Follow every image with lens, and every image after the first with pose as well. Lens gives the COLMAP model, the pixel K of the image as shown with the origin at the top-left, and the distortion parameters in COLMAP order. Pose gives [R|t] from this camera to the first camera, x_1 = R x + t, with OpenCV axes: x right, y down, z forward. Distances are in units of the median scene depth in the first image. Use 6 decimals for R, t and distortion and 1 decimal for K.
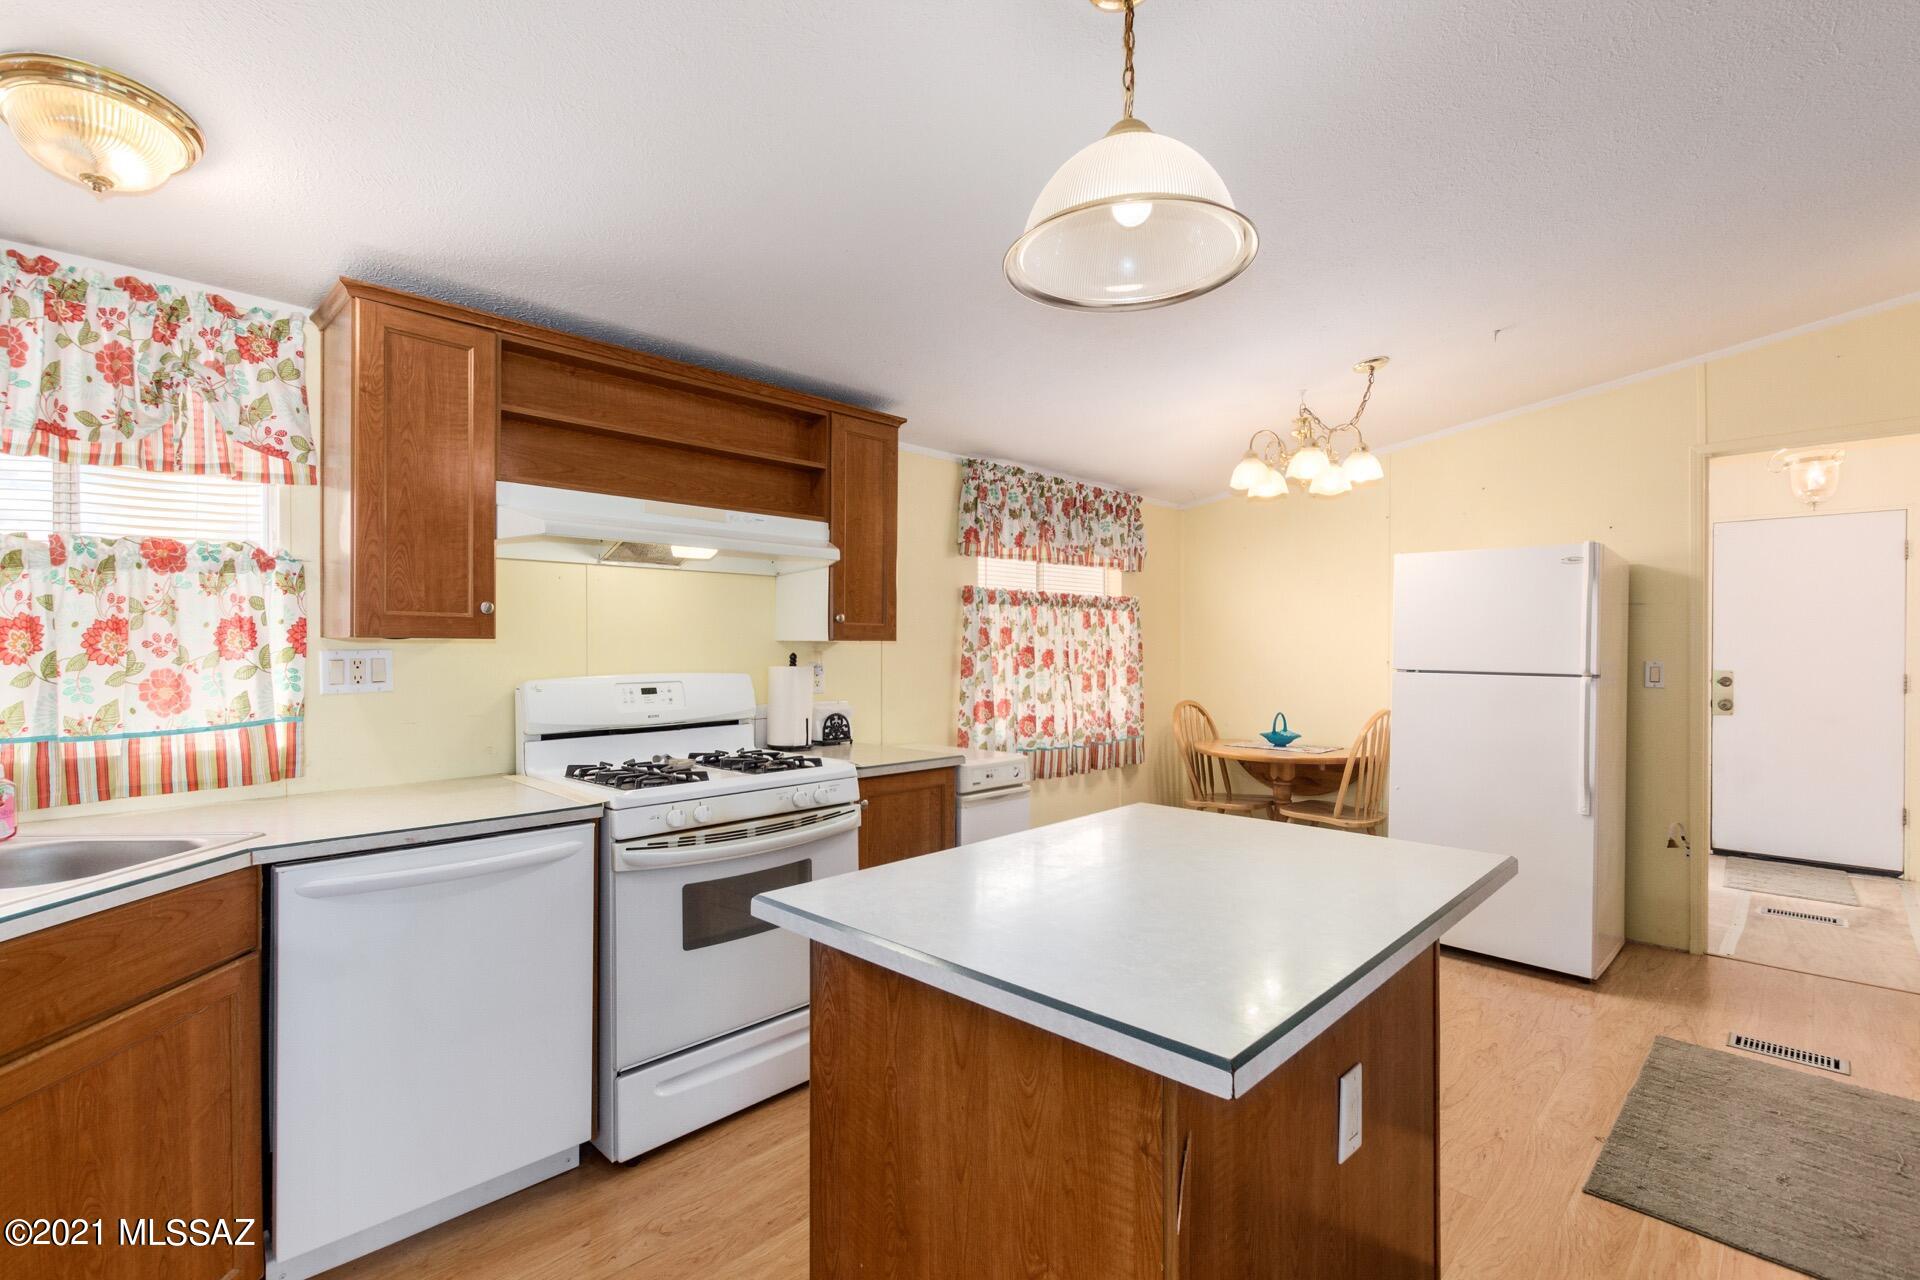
lens RADIAL K [[871.9, 0, 959.3], [0, 871.9, 647.7], [0, 0, 1]] dist [0.003743, 0.000747]
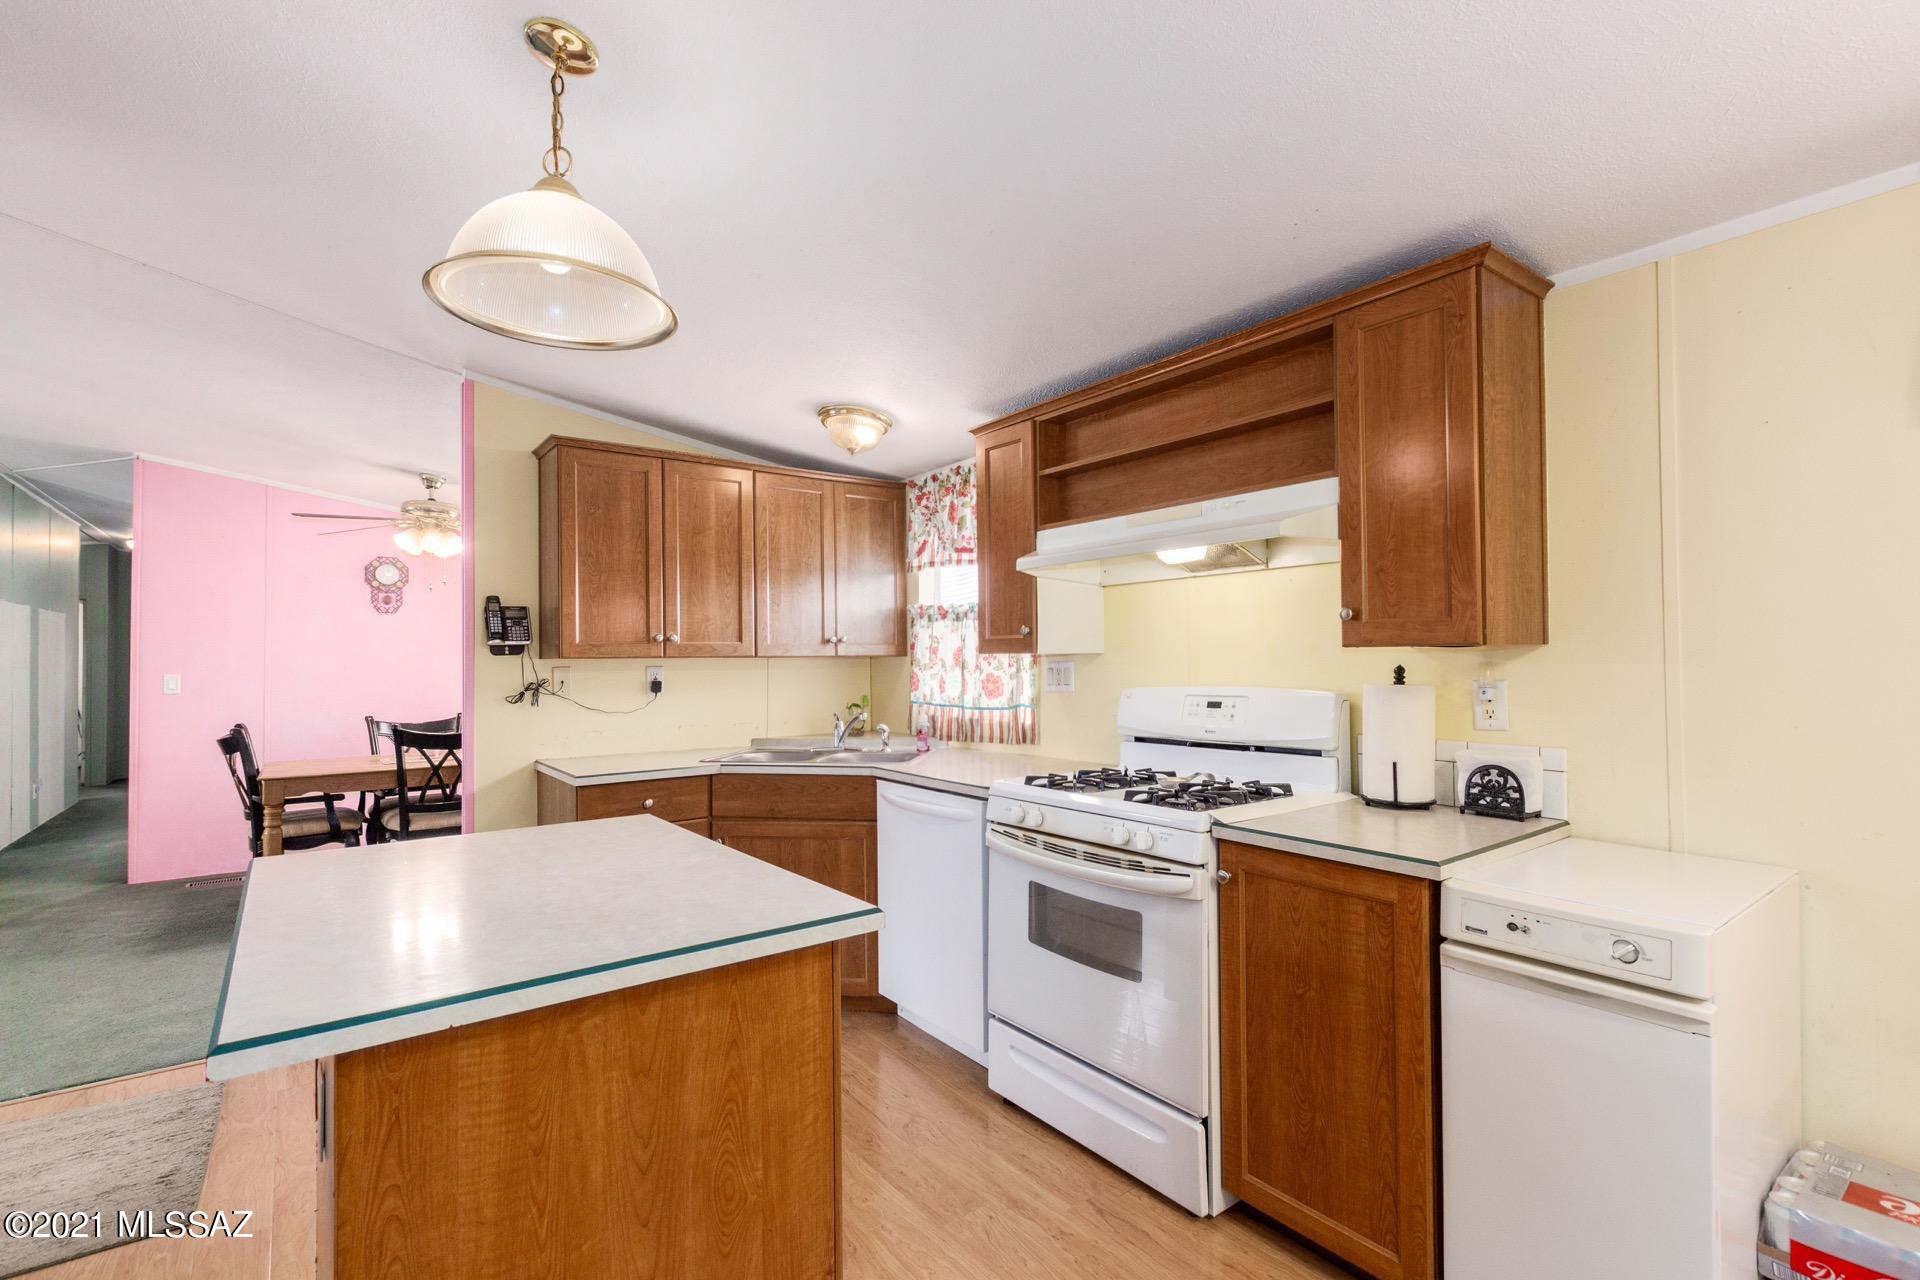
lens RADIAL K [[871.9, 0, 933.5], [0, 871.9, 644.6], [0, 0, 1]] dist [0.003743, 0.000747]
pose [[-0.167204, -0.016036, -0.985792, 0.577460], [0.010386, 0.999784, -0.018025, -0.001376], [0.985868, -0.013252, -0.167001, 0.796122]]
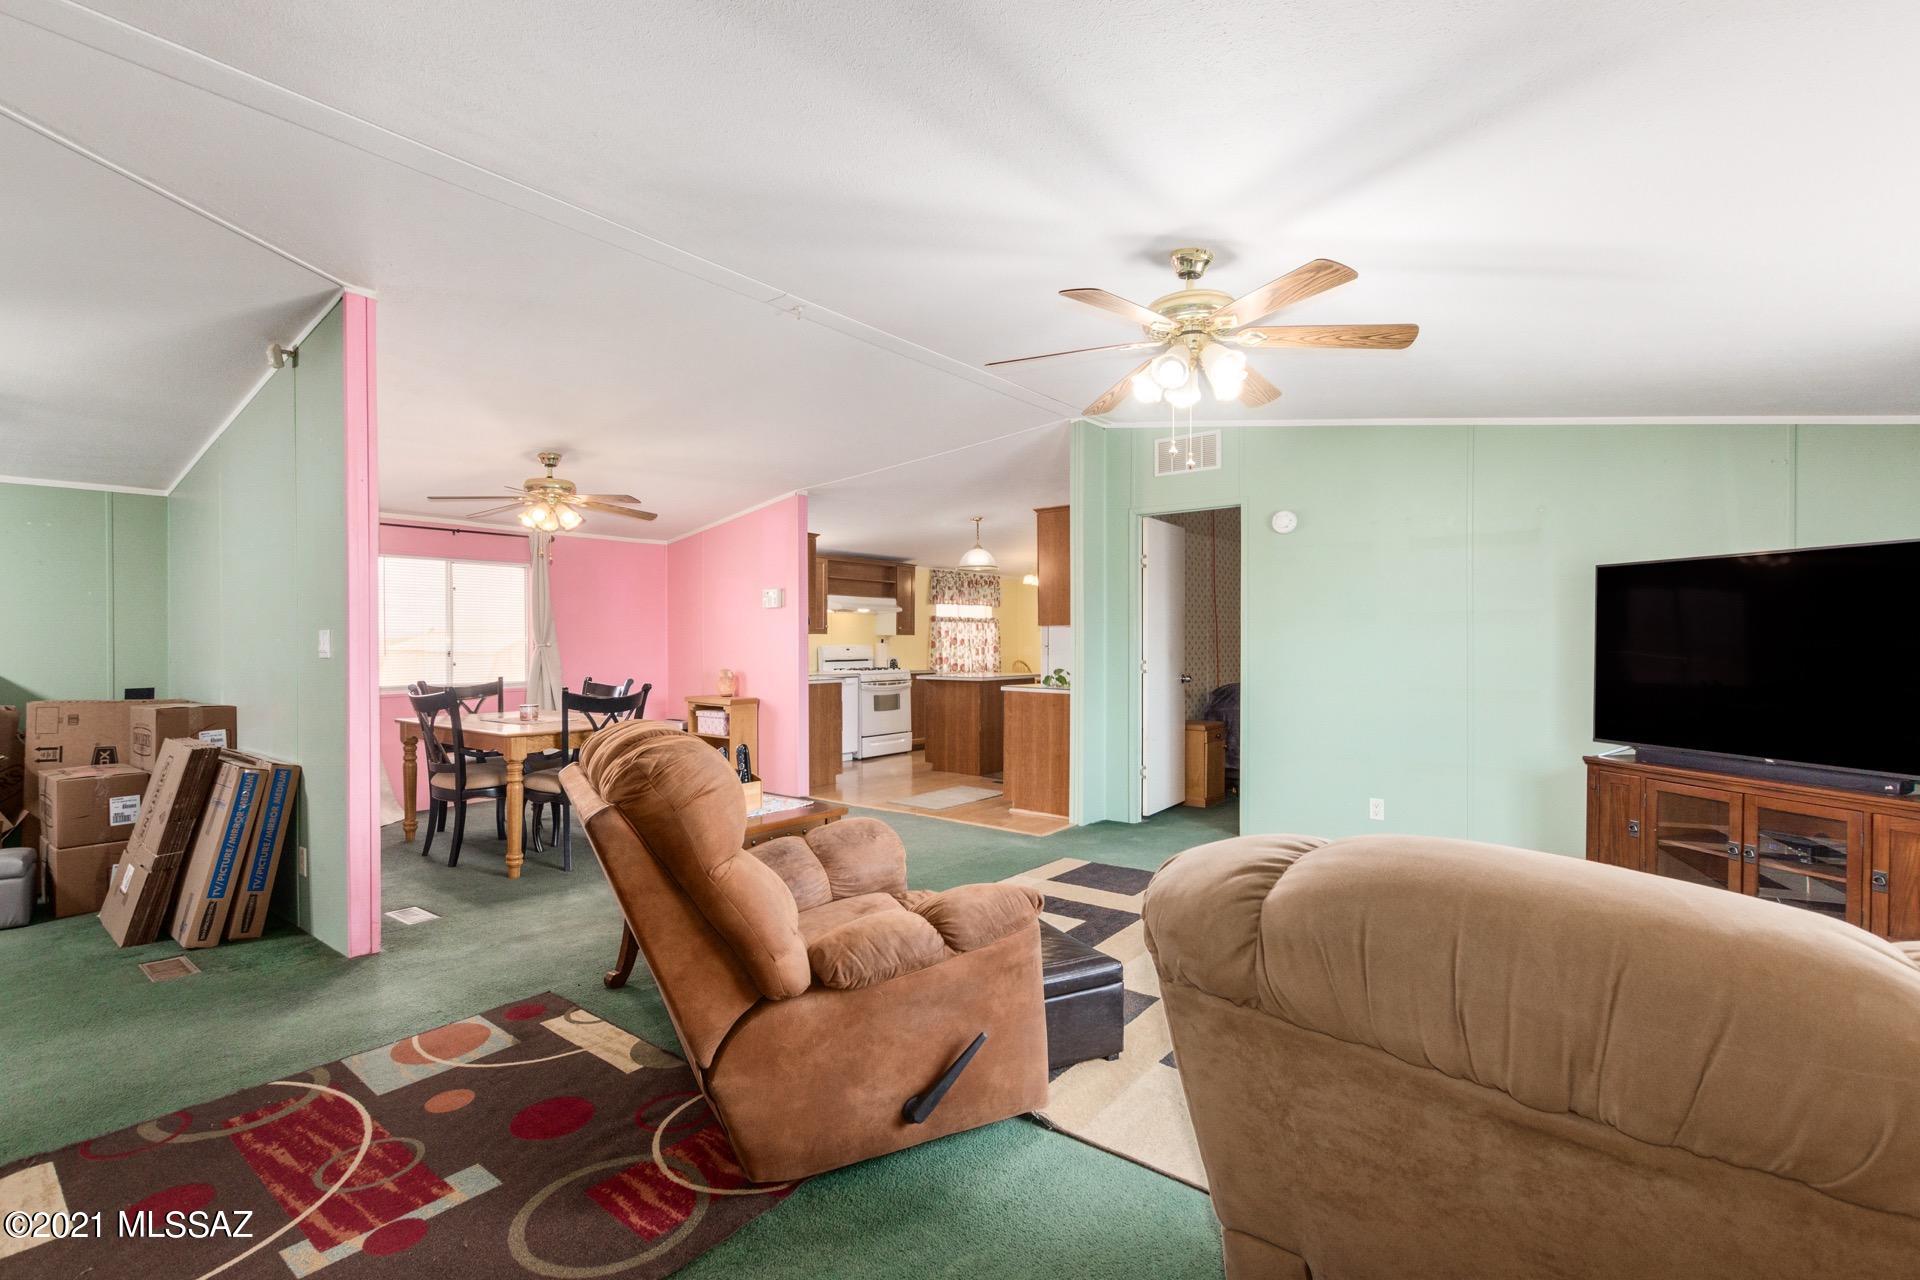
lens RADIAL K [[871.9, 0, 946.9], [0, 871.9, 641.9], [0, 0, 1]] dist [0.003743, 0.000747]
pose [[0.996003, 0.000312, 0.089314, -0.255138], [-0.000056, 0.999996, -0.002874, 0.027389], [-0.089314, 0.002858, 0.995999, -2.302603]]
